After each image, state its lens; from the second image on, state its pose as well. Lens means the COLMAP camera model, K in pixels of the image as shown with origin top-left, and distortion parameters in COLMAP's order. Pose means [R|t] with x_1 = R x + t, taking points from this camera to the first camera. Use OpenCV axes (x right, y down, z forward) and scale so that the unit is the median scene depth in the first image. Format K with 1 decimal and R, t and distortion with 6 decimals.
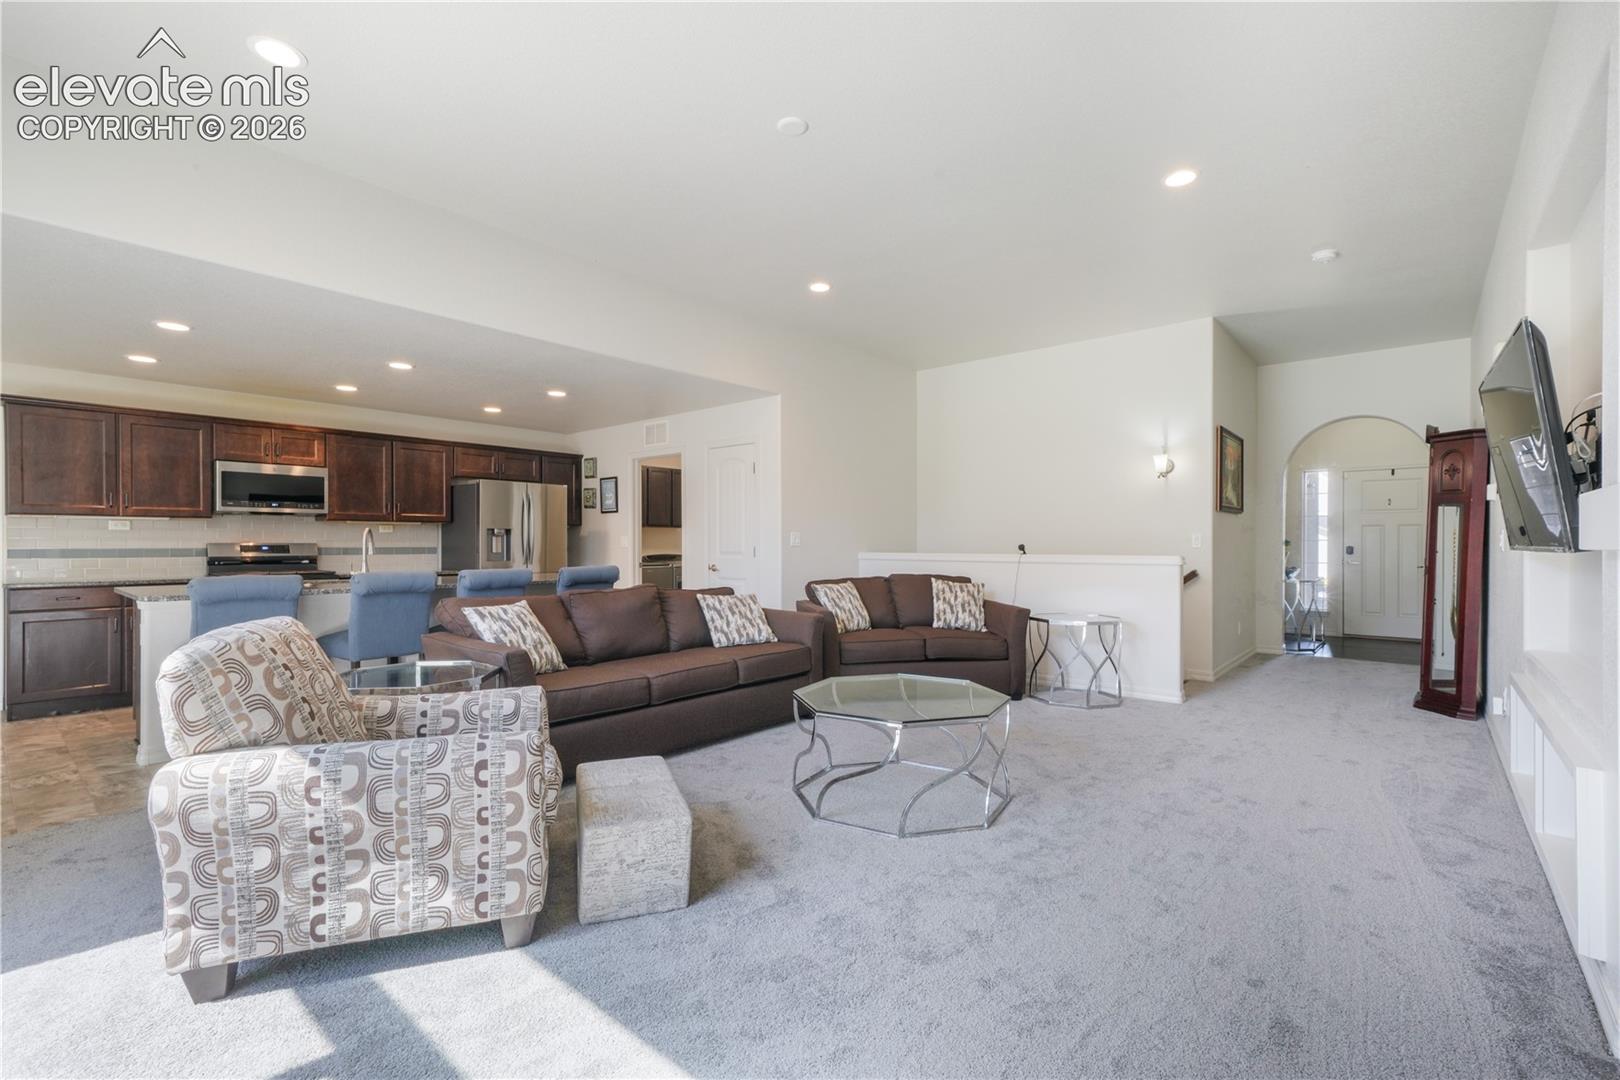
lens RADIAL K [[712.1, 0, 808.3], [0, 712.1, 542.4], [0, 0, 1]] dist [0.000713, -0.001032]
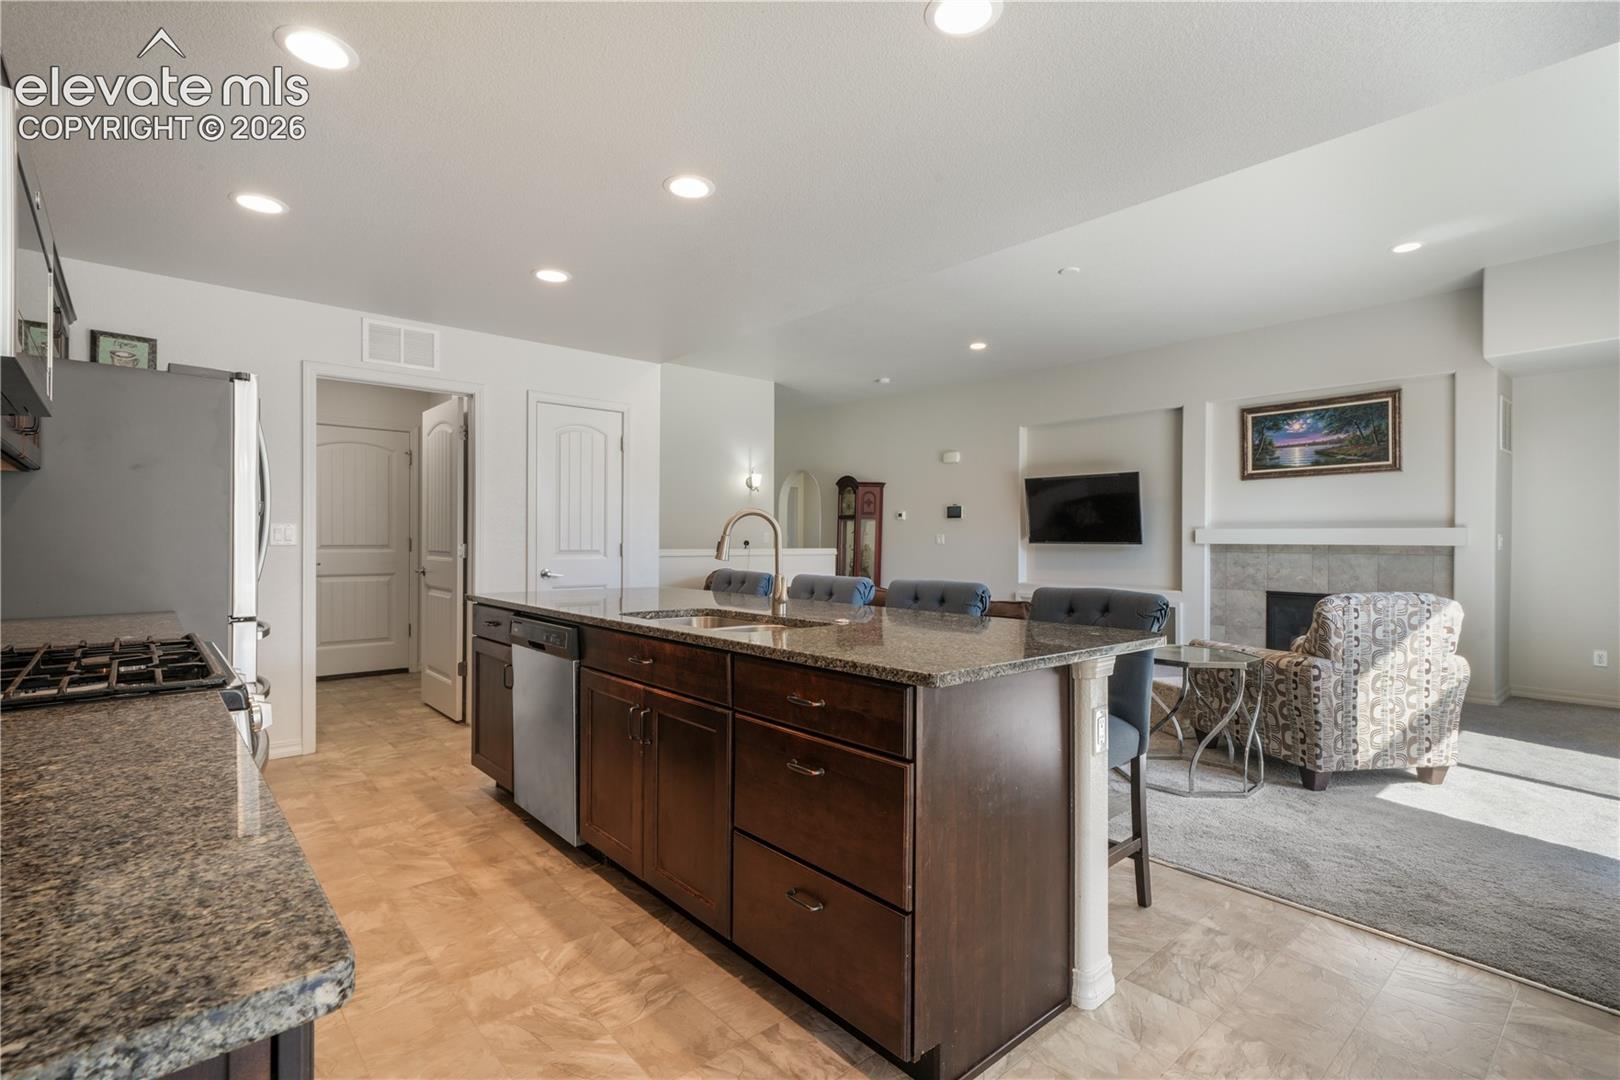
lens RADIAL K [[748.7, 0, 798.3], [0, 748.7, 556.0], [0, 0, 1]] dist [-0.001935, 0.001239]
pose [[0.156926, -0.020188, 0.987404, -0.953360], [-0.007108, 0.999742, 0.021570, 0.000512], [-0.987585, -0.010403, 0.156742, 0.744537]]
